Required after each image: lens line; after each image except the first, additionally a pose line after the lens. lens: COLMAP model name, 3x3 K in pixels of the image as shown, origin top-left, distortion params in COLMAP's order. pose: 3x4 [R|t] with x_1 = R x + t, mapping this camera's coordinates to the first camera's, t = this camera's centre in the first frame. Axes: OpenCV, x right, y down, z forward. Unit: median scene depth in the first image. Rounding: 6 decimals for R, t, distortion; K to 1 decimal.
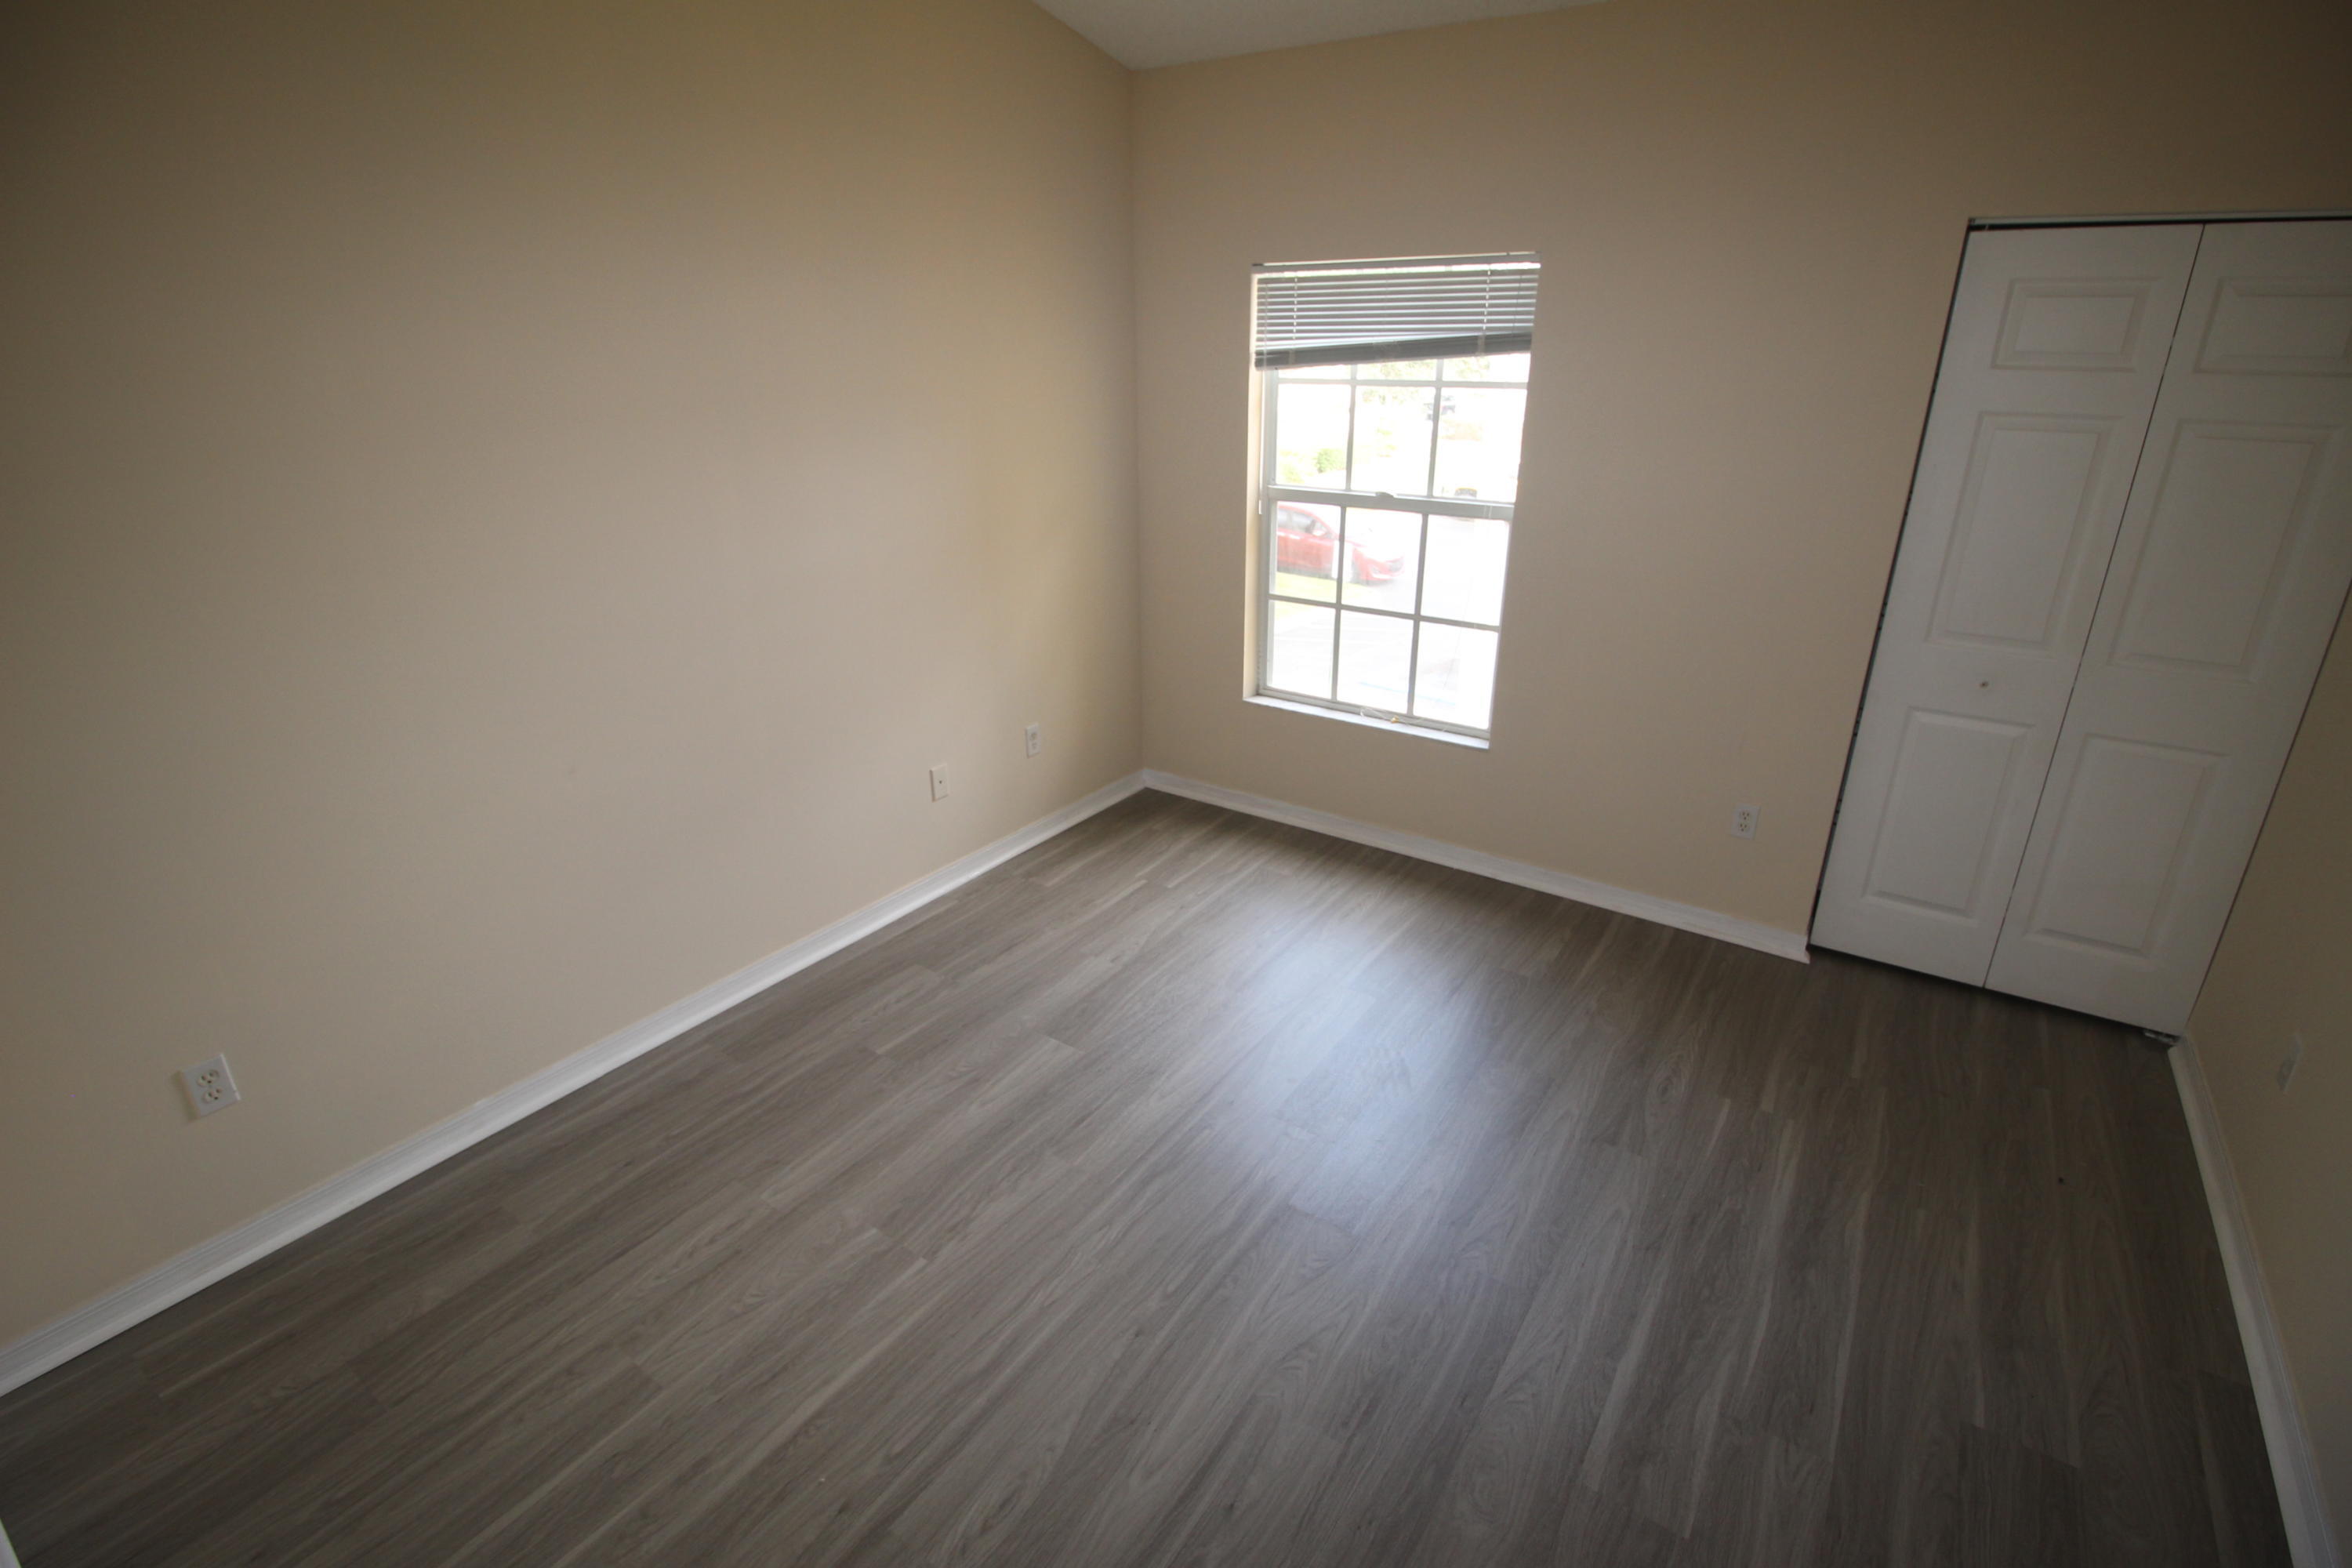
lens RADIAL K [[1060.1, 0, 1192.8], [0, 1060.1, 747.8], [0, 0, 1]] dist [0.005794, -0.012289]
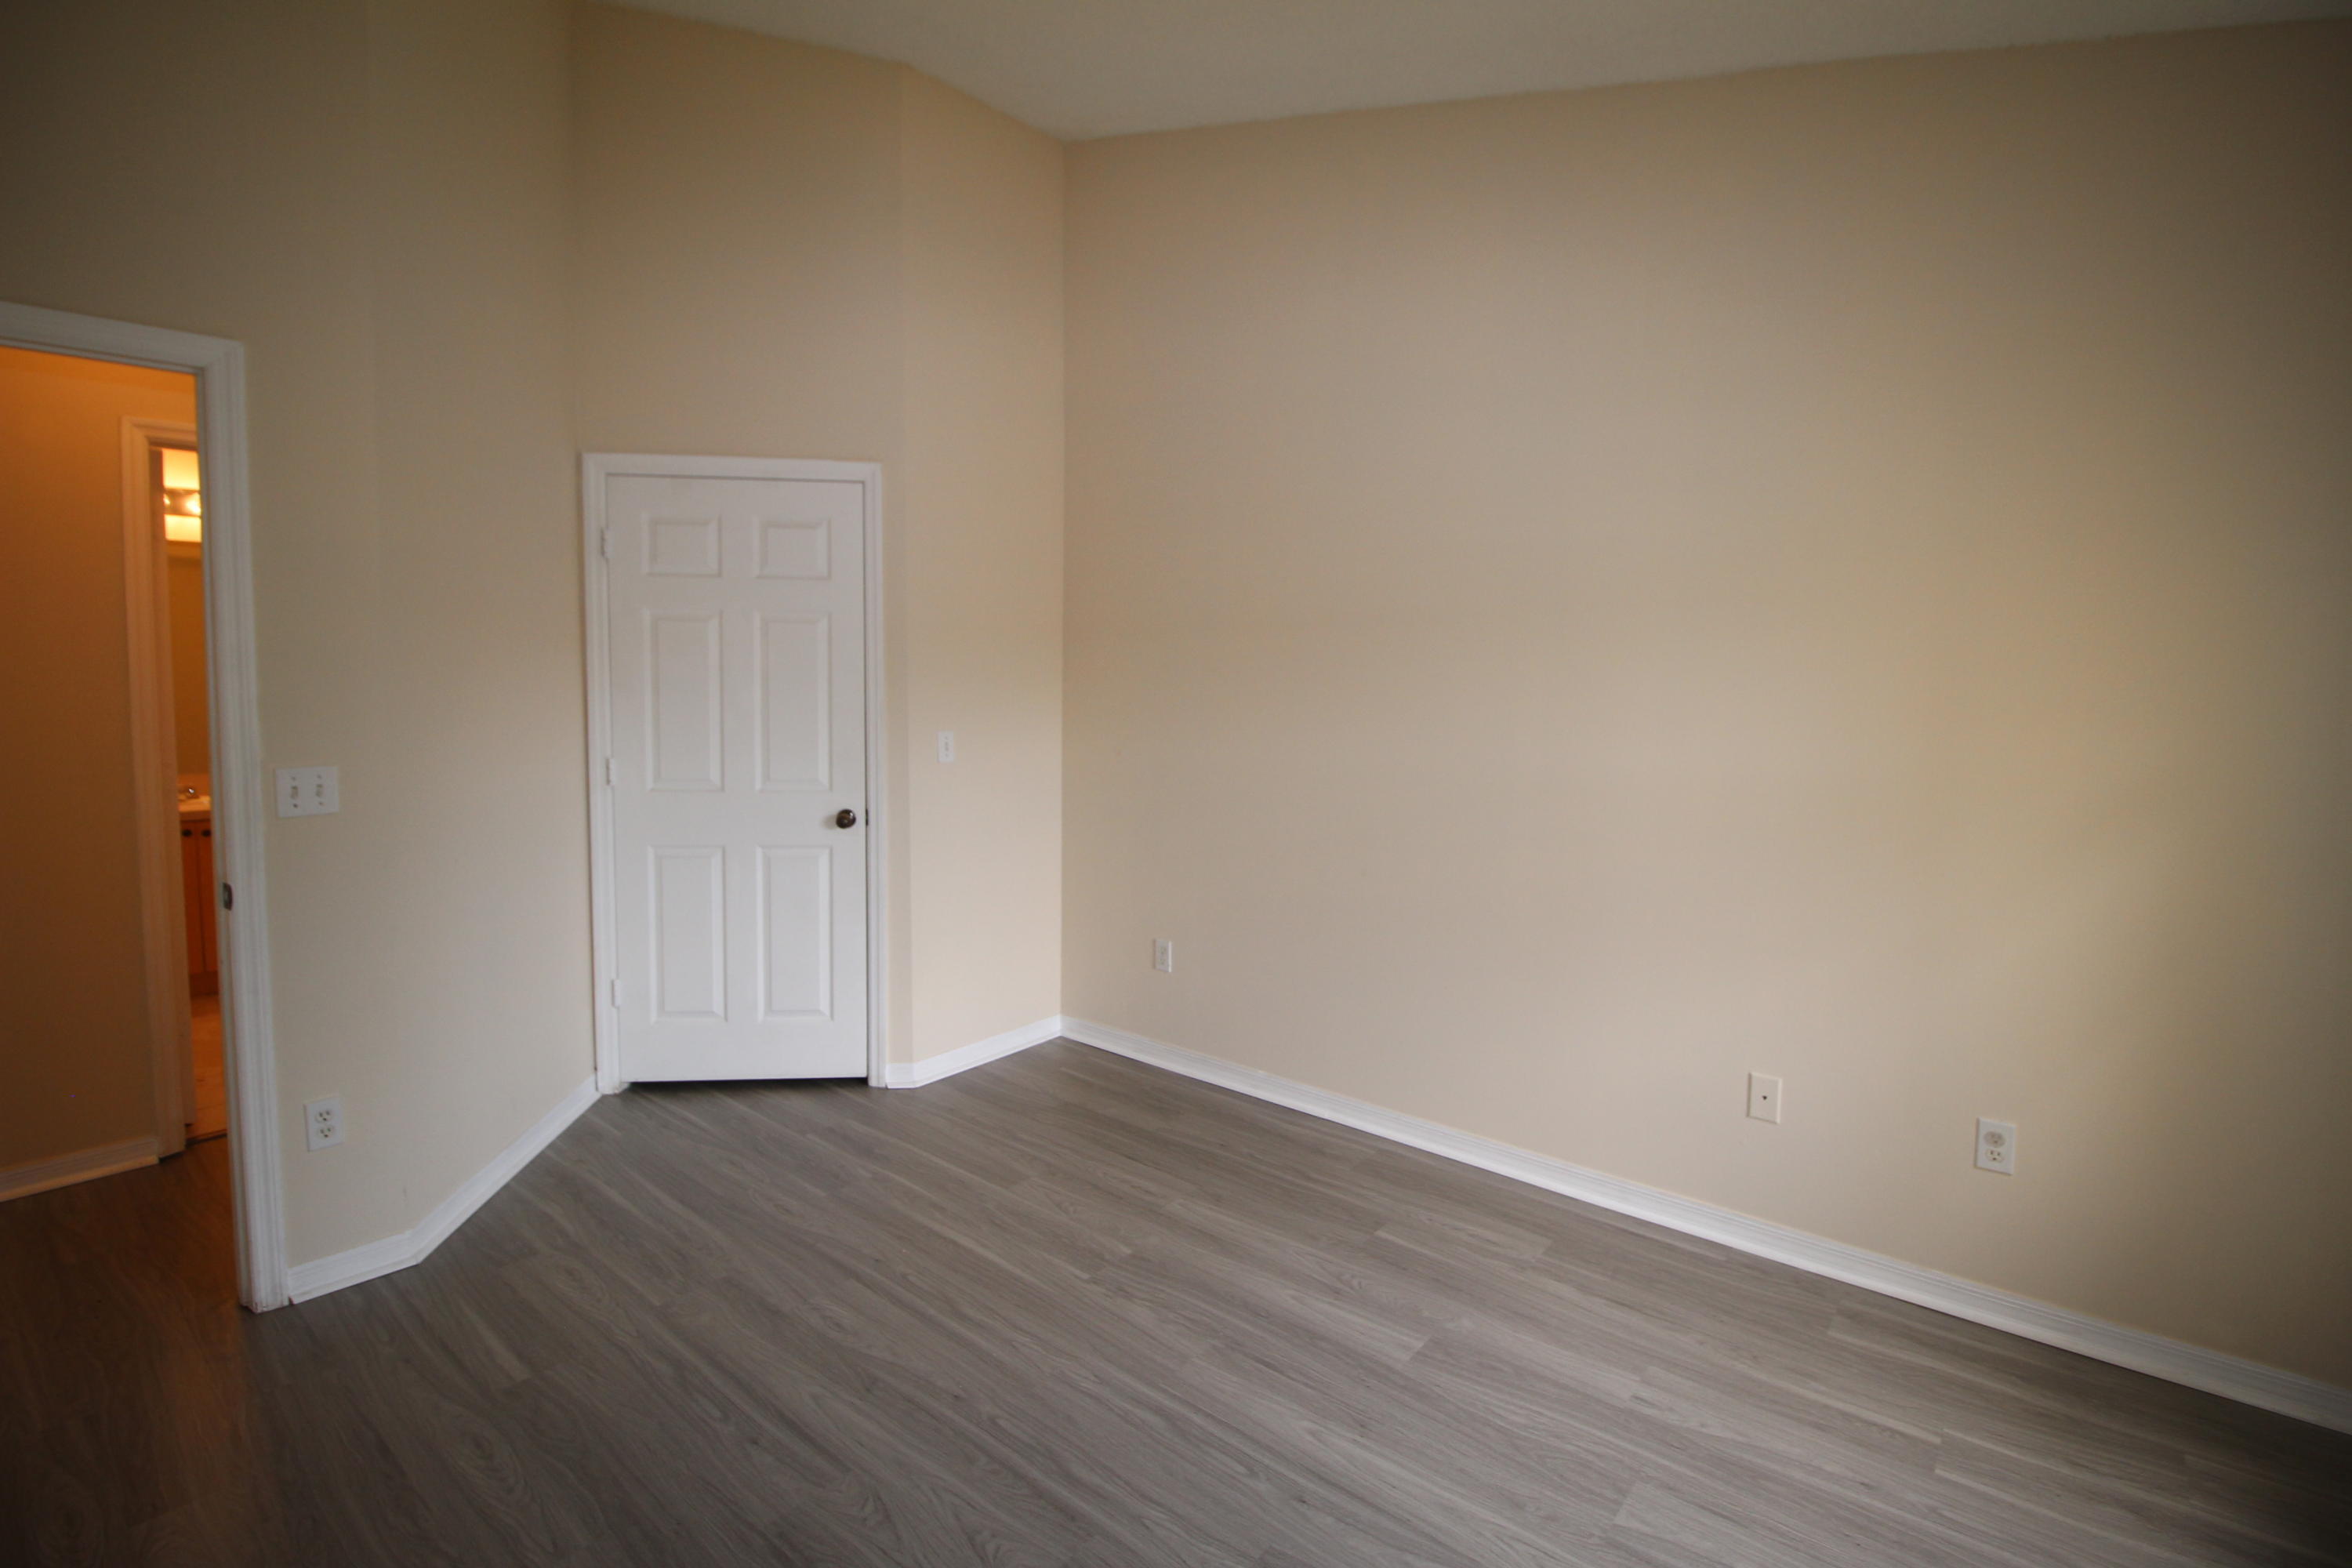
lens RADIAL K [[1060.1, 0, 1192.8], [0, 1060.1, 747.8], [0, 0, 1]] dist [0.005794, -0.012289]
pose [[-0.063062, 0.078530, -0.994915, 0.692390], [-0.357615, 0.928923, 0.095988, -0.169007], [0.931738, 0.361850, -0.030496, 0.762600]]
